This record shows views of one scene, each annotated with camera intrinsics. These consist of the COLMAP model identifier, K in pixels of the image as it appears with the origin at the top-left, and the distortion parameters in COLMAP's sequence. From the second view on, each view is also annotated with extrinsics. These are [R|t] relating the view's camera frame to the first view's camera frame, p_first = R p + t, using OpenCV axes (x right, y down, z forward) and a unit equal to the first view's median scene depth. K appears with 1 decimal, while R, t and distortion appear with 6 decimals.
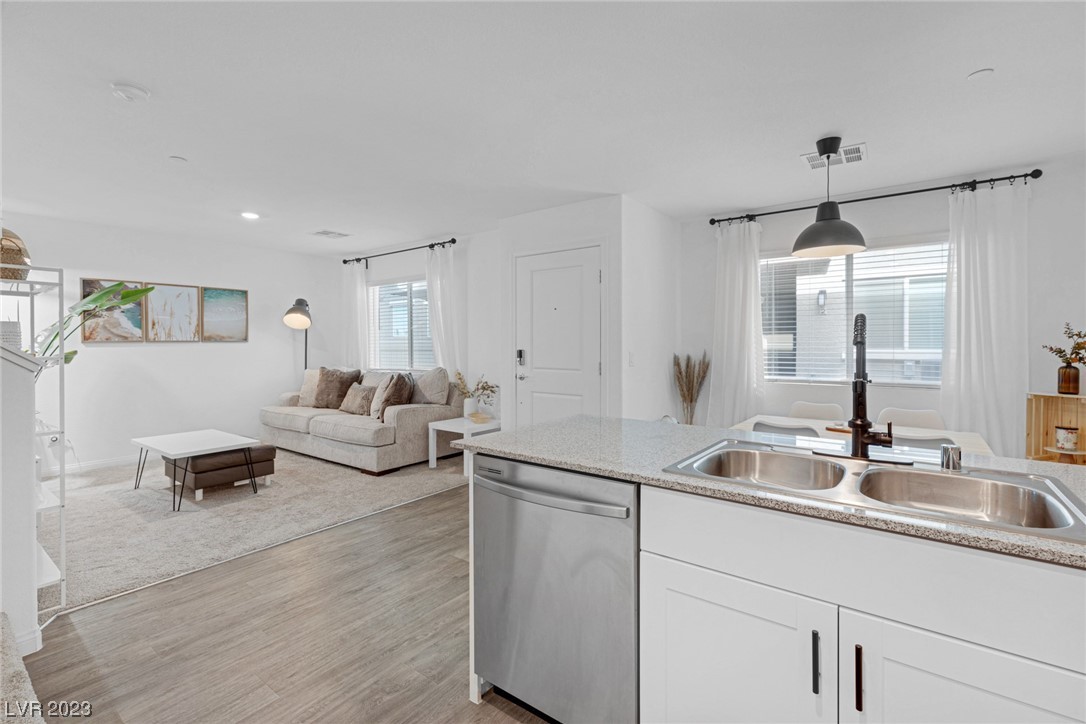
lens RADIAL K [[479.7, 0, 548.8], [0, 479.7, 348.1], [0, 0, 1]] dist [0.008095, 0.000065]
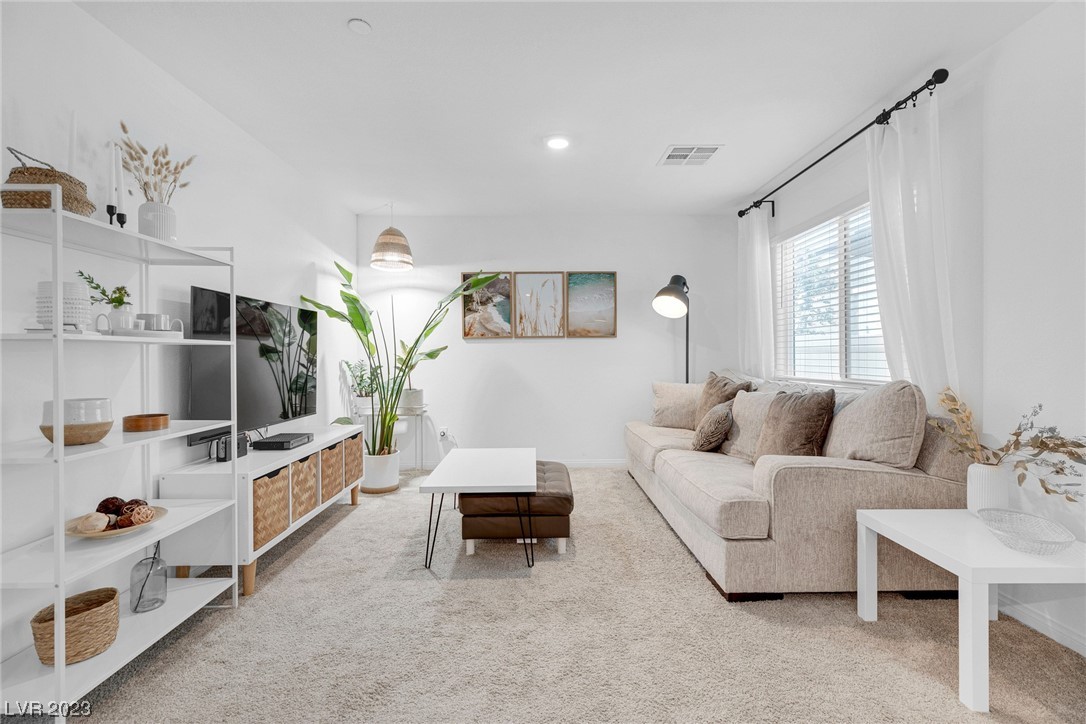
lens RADIAL K [[484.9, 0, 550.2], [0, 484.9, 356.7], [0, 0, 1]] dist [0.004813, 0.000342]
pose [[0.612856, 0.005193, -0.790177, -0.074386], [-0.002802, 0.999986, 0.004398, 0.019086], [0.790189, -0.000482, 0.612862, 0.499986]]
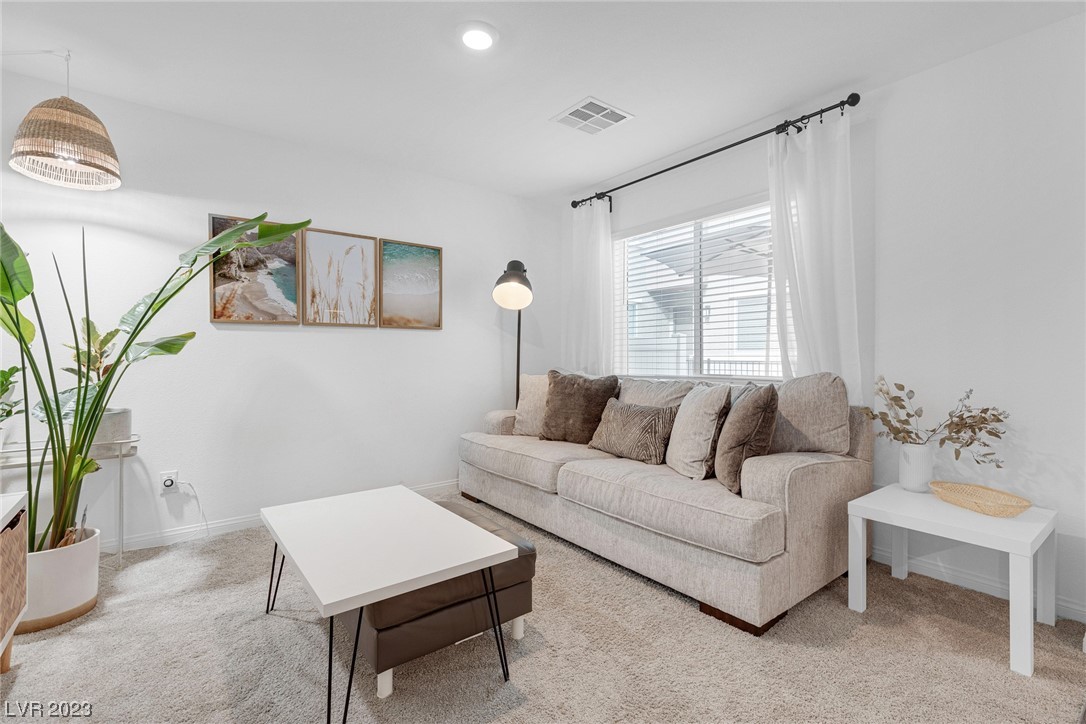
lens RADIAL K [[489.6, 0, 549.2], [0, 489.6, 356.5], [0, 0, 1]] dist [0.003127, 0.000517]
pose [[0.963355, 0.004184, -0.268196, -0.370352], [-0.005709, 0.999972, -0.004907, 0.029748], [0.268168, 0.006258, 0.963352, 0.490171]]
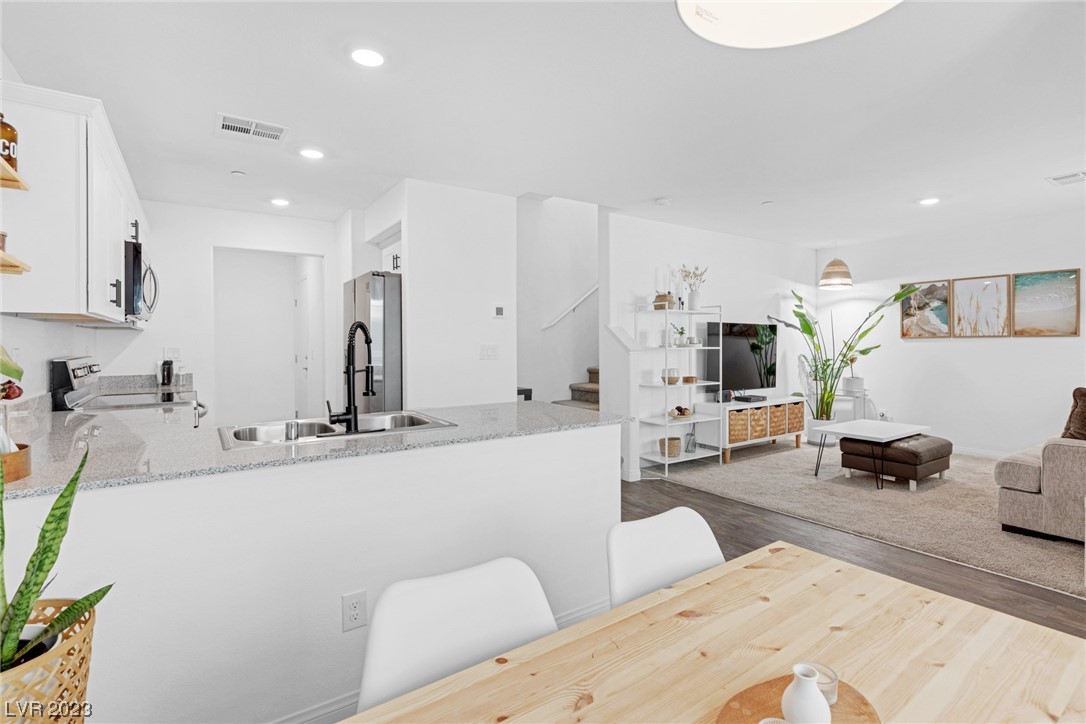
lens RADIAL K [[526.1, 0, 543.0], [0, 526.1, 346.5], [0, 0, 1]] dist [-0.003715, 0.000297]
pose [[-0.329529, 0.011795, -0.944072, 0.512060], [-0.002267, 0.999909, 0.013284, -0.006128], [0.944143, 0.006518, -0.329472, 0.551903]]
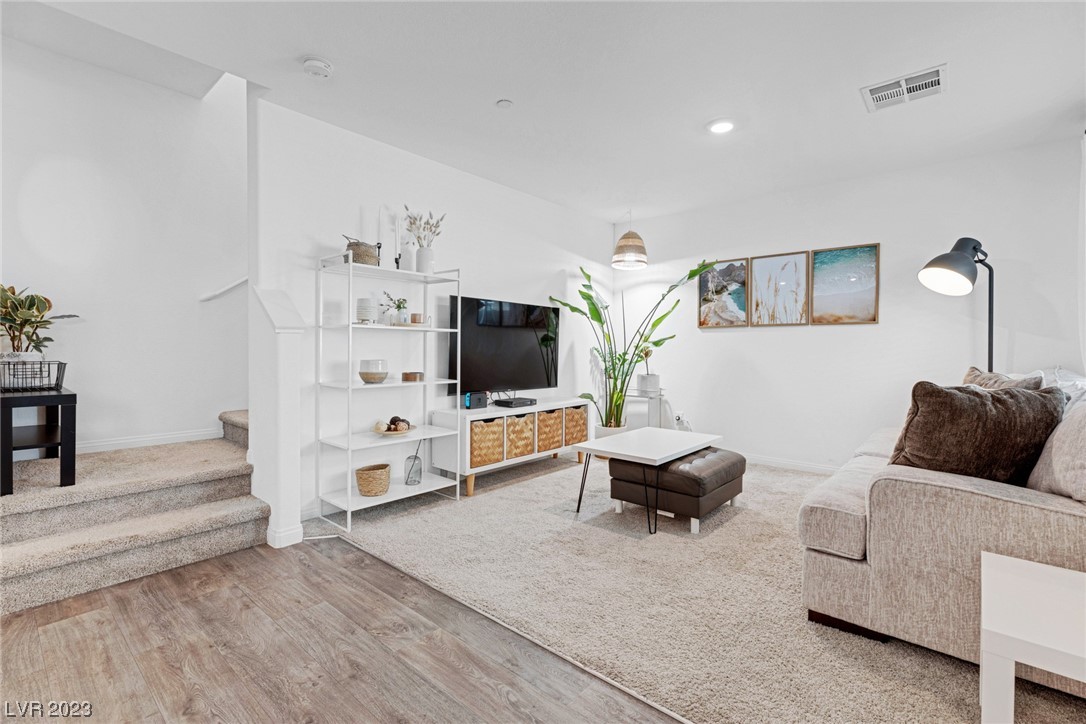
lens RADIAL K [[489.6, 0, 549.2], [0, 489.6, 356.5], [0, 0, 1]] dist [0.003127, 0.000517]
pose [[-0.073041, 0.020519, -0.997118, 0.074074], [-0.015138, 0.999650, 0.021680, 0.028407], [0.997214, 0.016678, -0.072705, 0.712210]]
